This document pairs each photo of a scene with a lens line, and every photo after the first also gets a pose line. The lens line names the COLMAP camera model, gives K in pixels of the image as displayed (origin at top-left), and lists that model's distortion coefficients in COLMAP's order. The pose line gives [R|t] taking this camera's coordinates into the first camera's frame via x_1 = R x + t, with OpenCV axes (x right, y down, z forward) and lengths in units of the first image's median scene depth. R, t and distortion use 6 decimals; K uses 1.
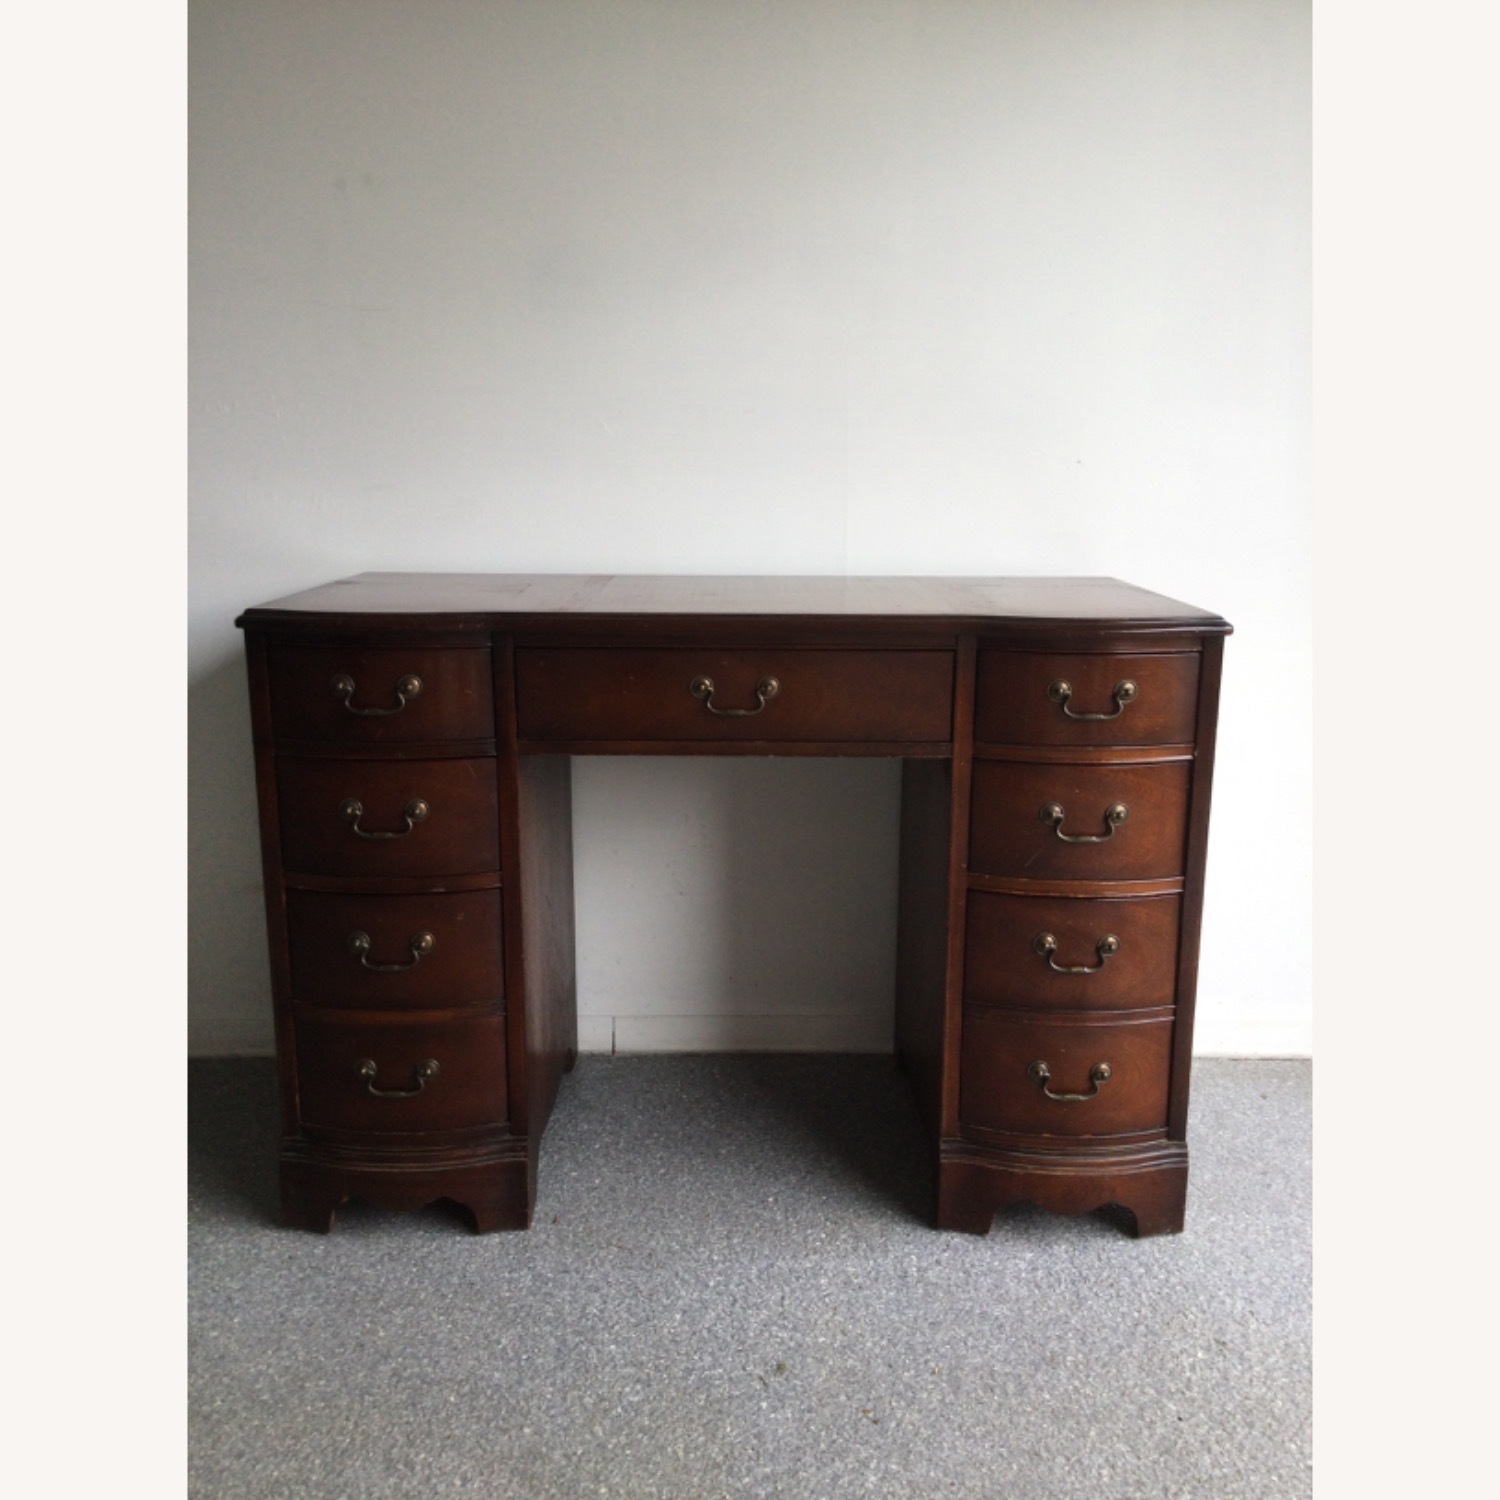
lens RADIAL K [[1381.7, 0, 739.7], [0, 1381.7, 694.3], [0, 0, 1]] dist [-0.020778, 0.000000]
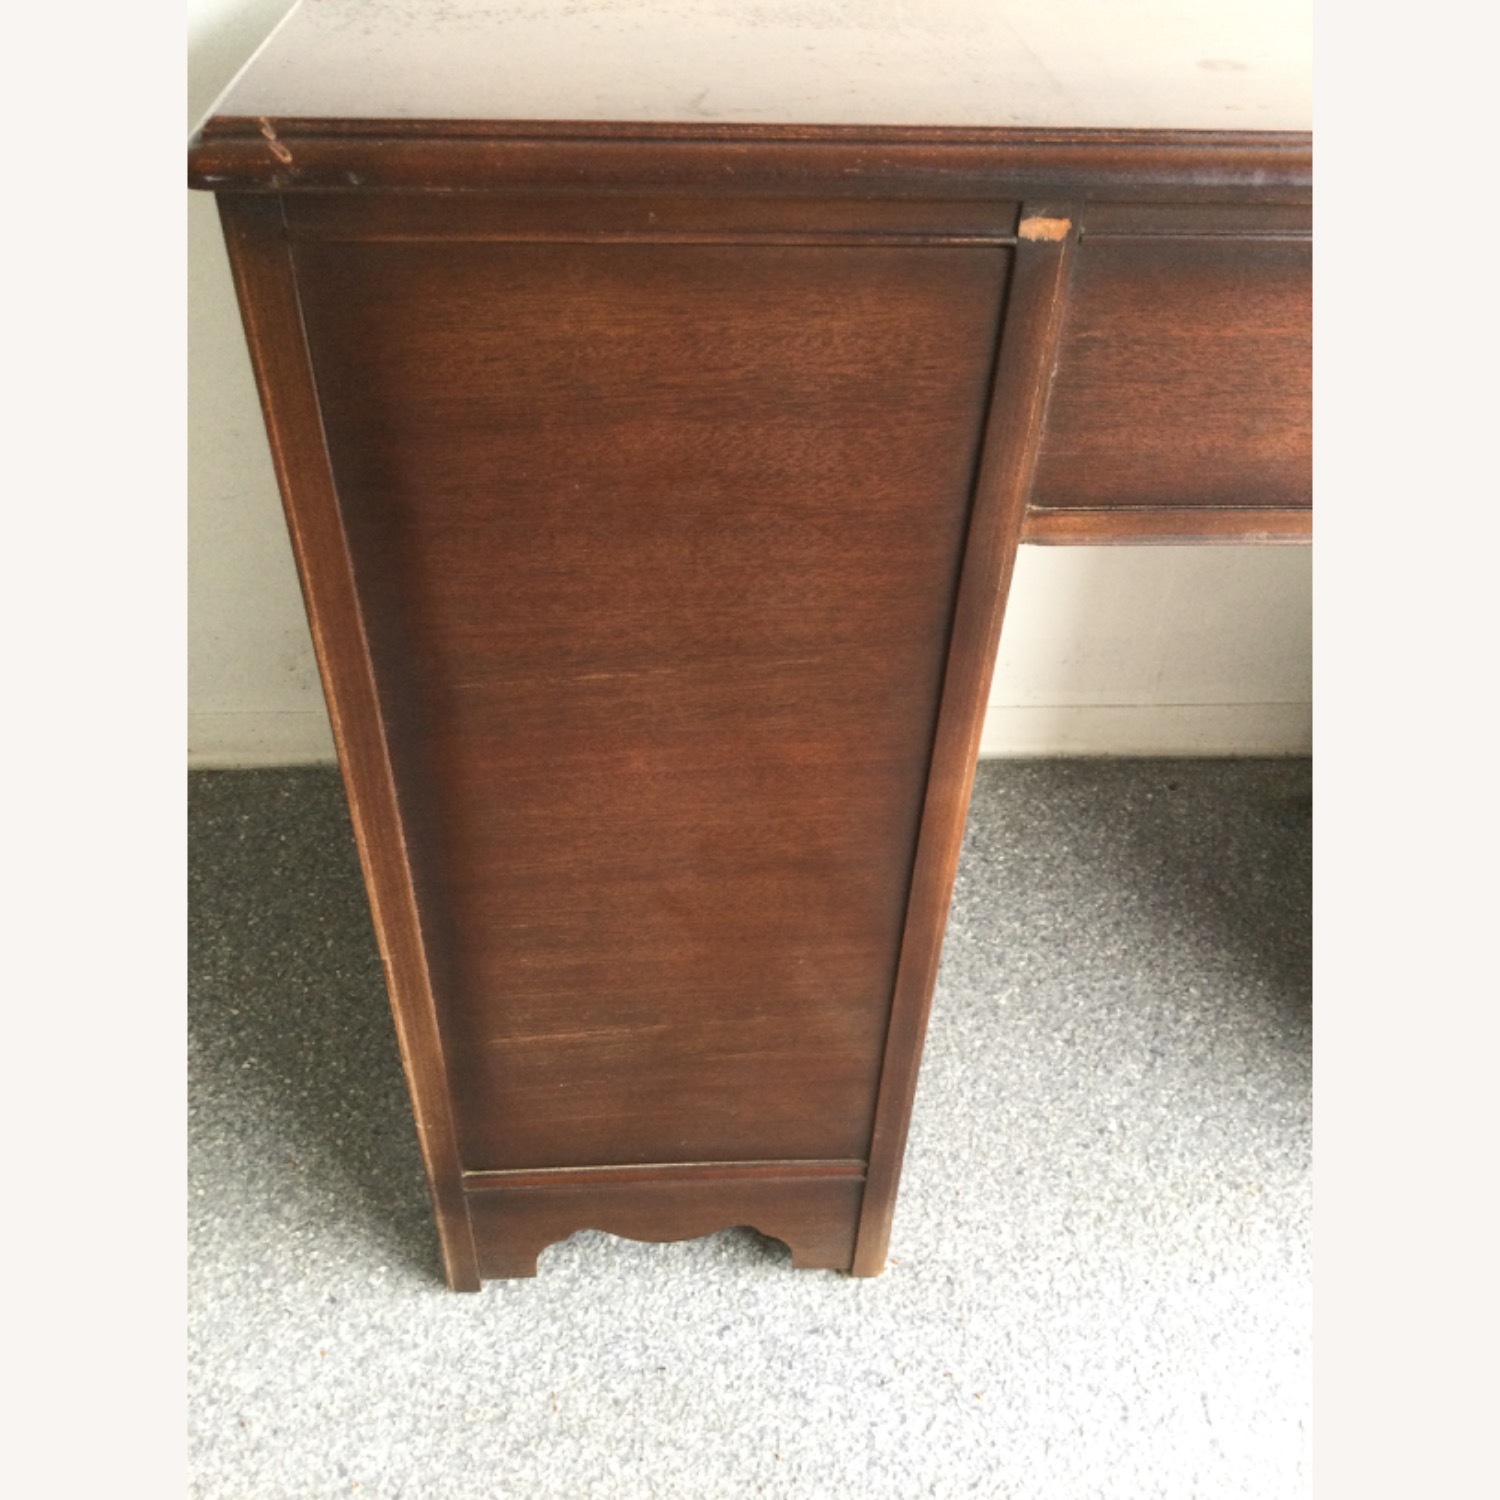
lens RADIAL K [[1381.7, 0, 720.4], [0, 1381.7, 751.1], [0, 0, 1]] dist [-0.020778, 0.000000]
pose [[0.999459, -0.004939, 0.032508, -0.199247], [-0.012439, 0.858385, 0.512855, -0.096193], [-0.030438, -0.512982, 0.857860, 0.677034]]
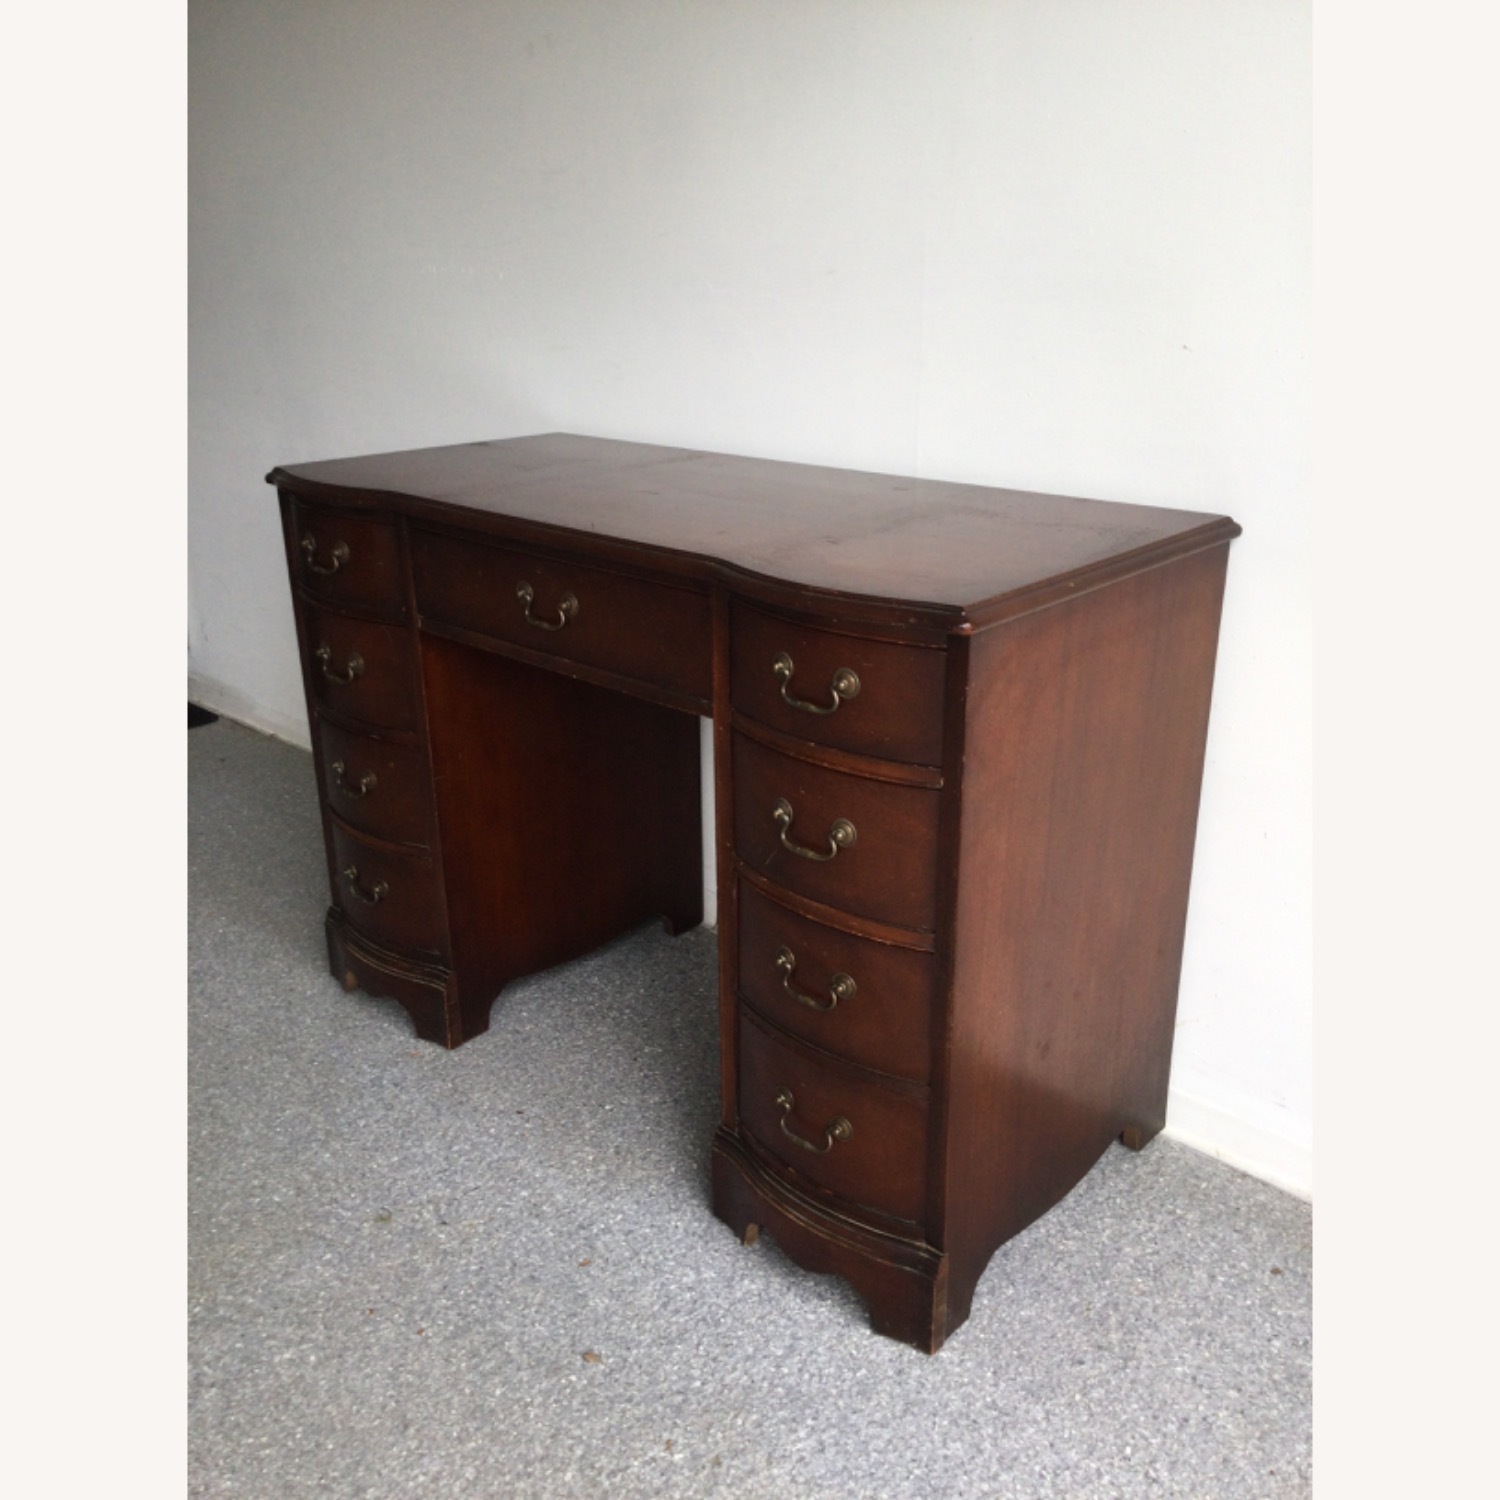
lens RADIAL K [[1381.7, 0, 753.2], [0, 1381.7, 687.4], [0, 0, 1]] dist [-0.020778, 0.000000]
pose [[0.727242, 0.206153, -0.654691, 0.816616], [-0.110821, 0.976582, 0.184410, -0.149870], [0.677375, -0.061557, 0.733057, 0.422352]]
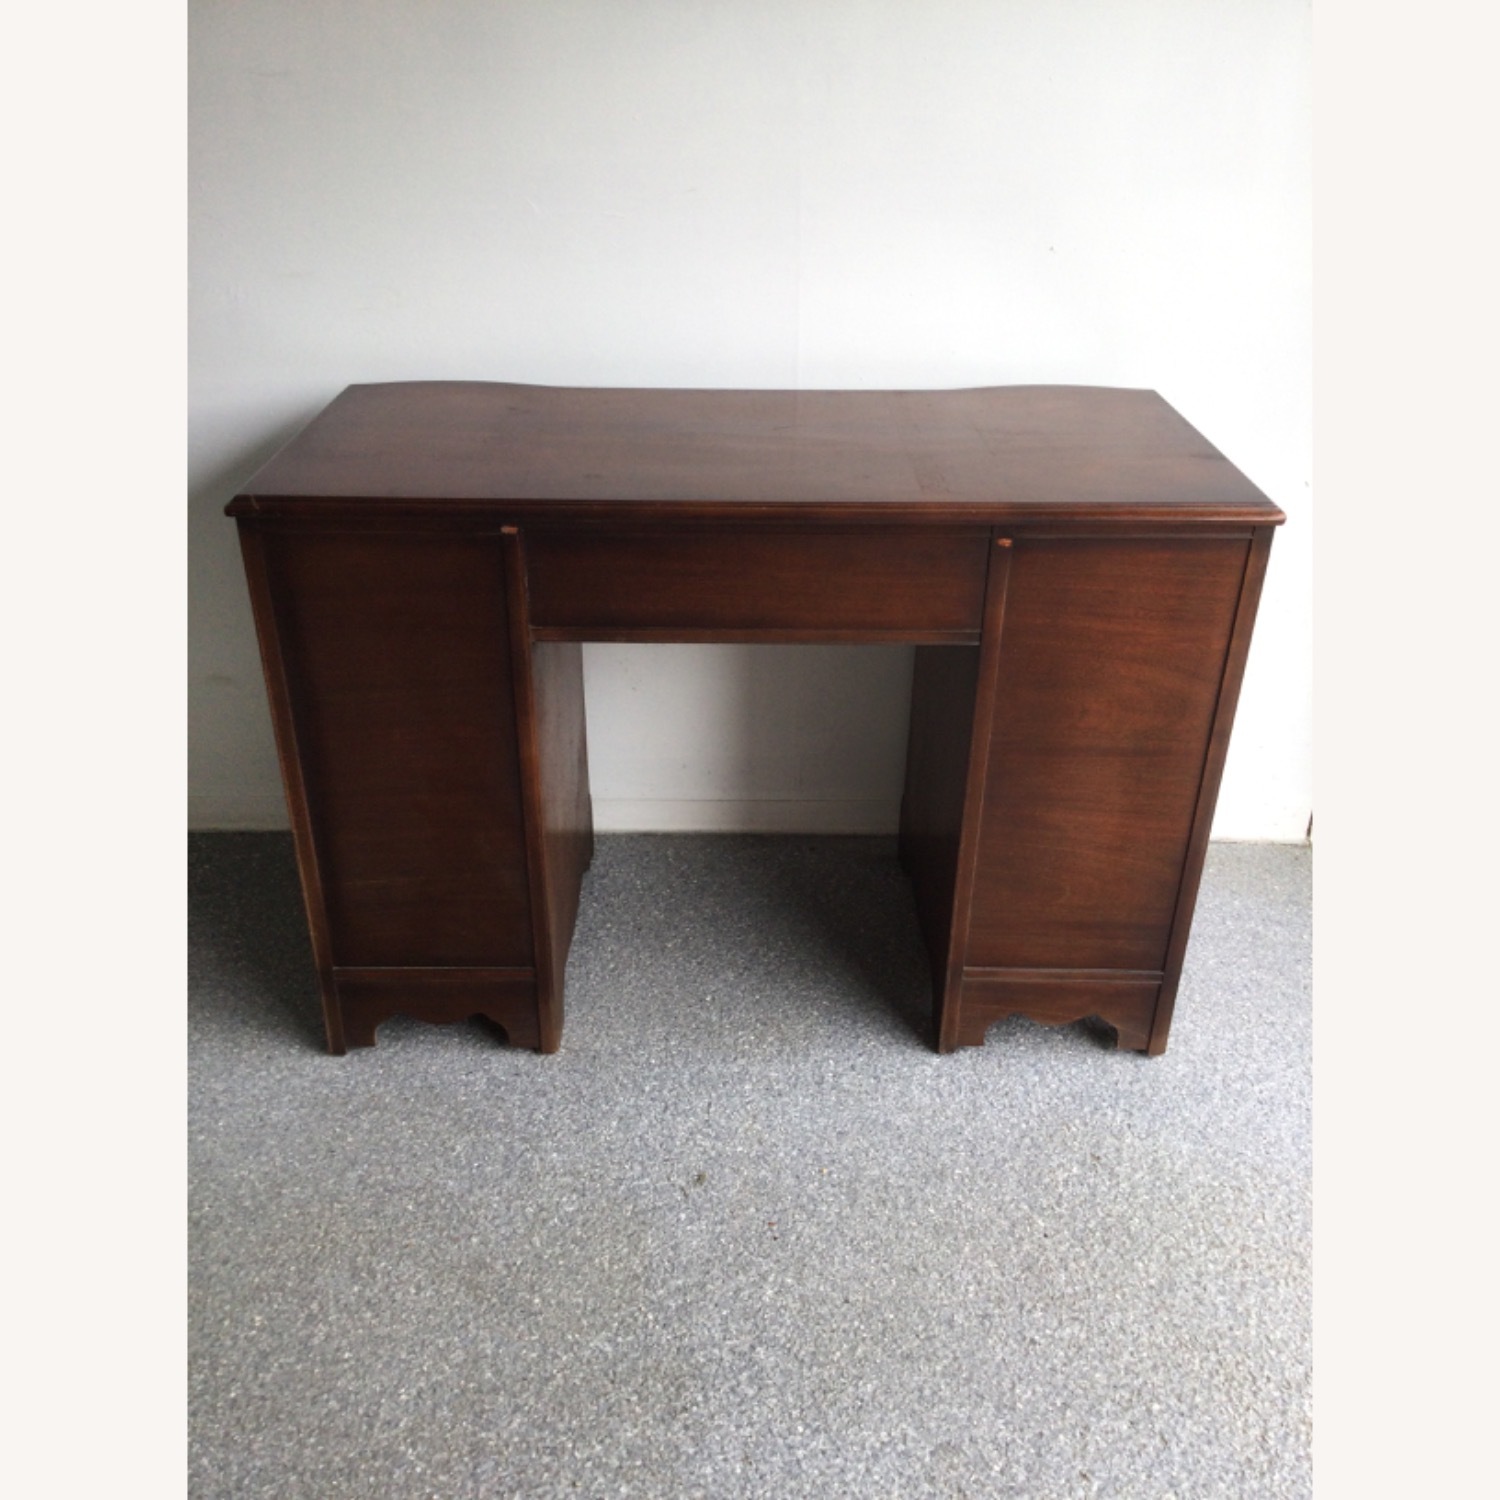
lens RADIAL K [[1381.7, 0, 747.8], [0, 1381.7, 691.0], [0, 0, 1]] dist [-0.020778, 0.000000]
pose [[0.999933, 0.008918, -0.007354, 0.070618], [-0.006450, 0.958450, 0.285189, -0.210950], [0.009592, -0.285122, 0.958443, 0.026032]]
